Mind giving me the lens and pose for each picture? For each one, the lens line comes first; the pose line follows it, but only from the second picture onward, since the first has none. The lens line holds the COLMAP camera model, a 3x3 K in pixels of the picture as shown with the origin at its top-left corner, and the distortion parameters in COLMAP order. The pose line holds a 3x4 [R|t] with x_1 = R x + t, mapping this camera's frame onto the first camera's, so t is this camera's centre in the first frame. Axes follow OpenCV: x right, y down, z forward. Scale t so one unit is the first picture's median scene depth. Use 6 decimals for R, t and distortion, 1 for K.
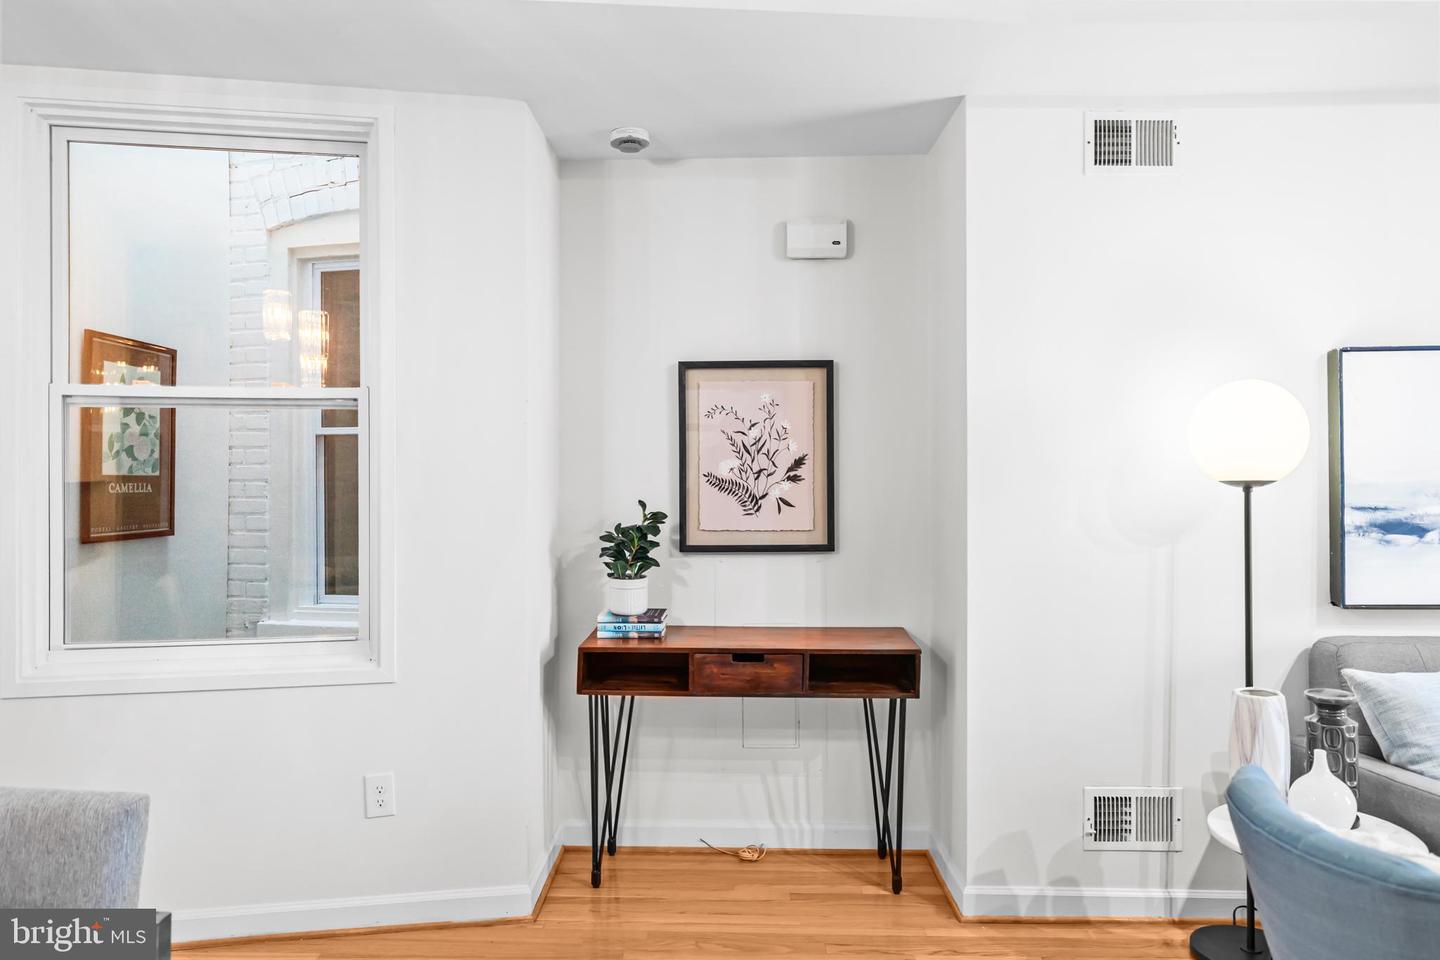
lens RADIAL K [[1000.7, 0, 719.5], [0, 1000.7, 483.8], [0, 0, 1]] dist [-0.001077, -0.001171]
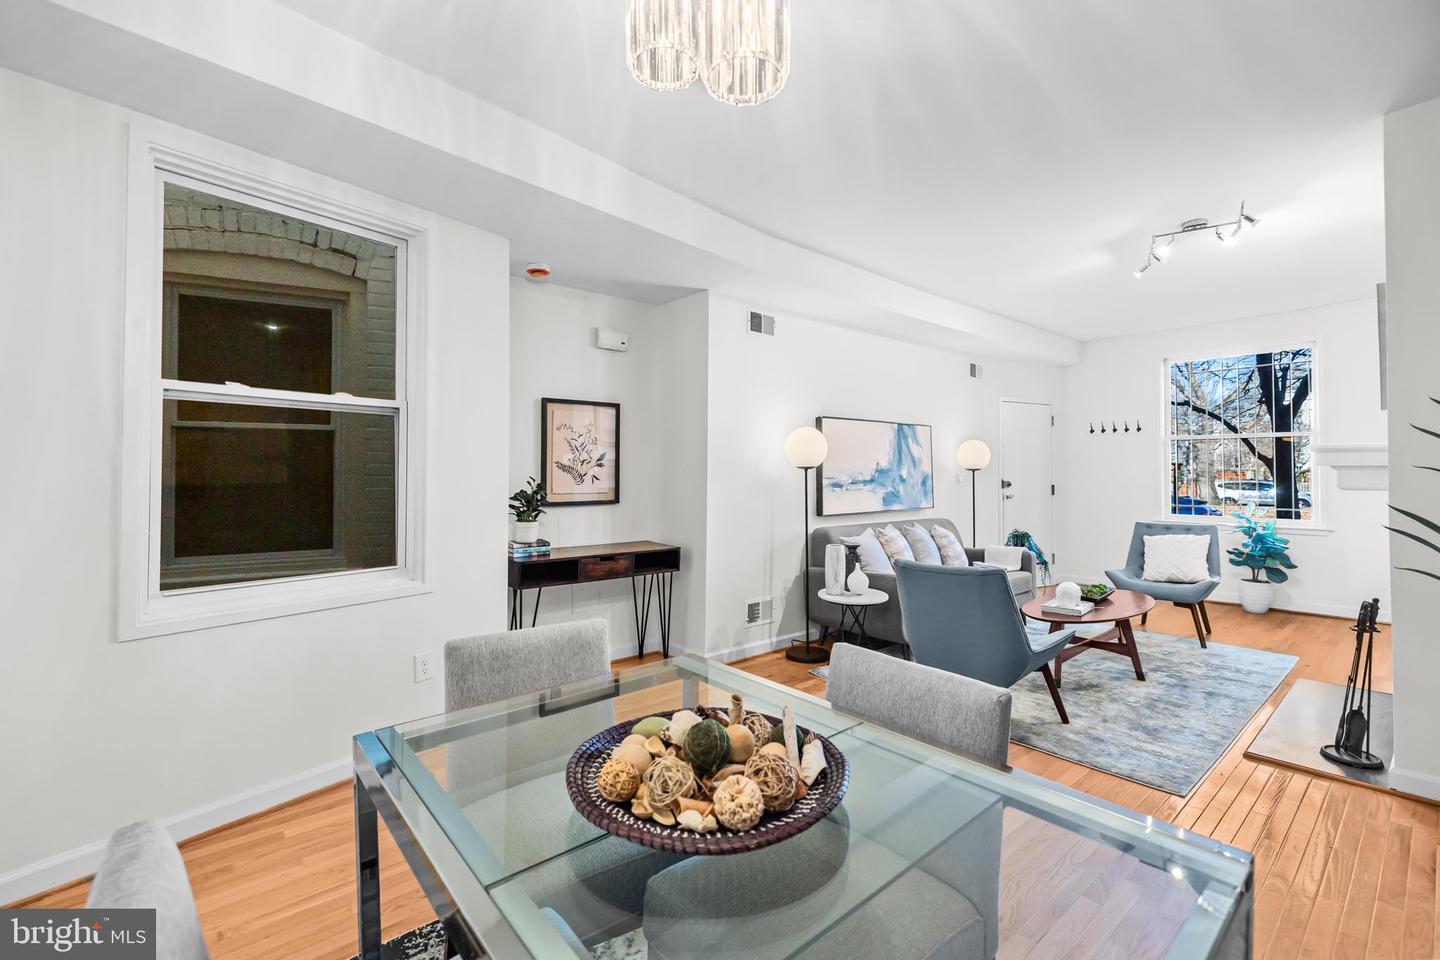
lens RADIAL K [[628.3, 0, 720.5], [0, 628.3, 470.4], [0, 0, 1]] dist [0.003840, -0.000271]
pose [[0.739034, 0.004951, 0.673650, -0.582308], [0.001226, 0.999961, -0.008695, 0.016247], [-0.673667, 0.007252, 0.738999, -0.024220]]
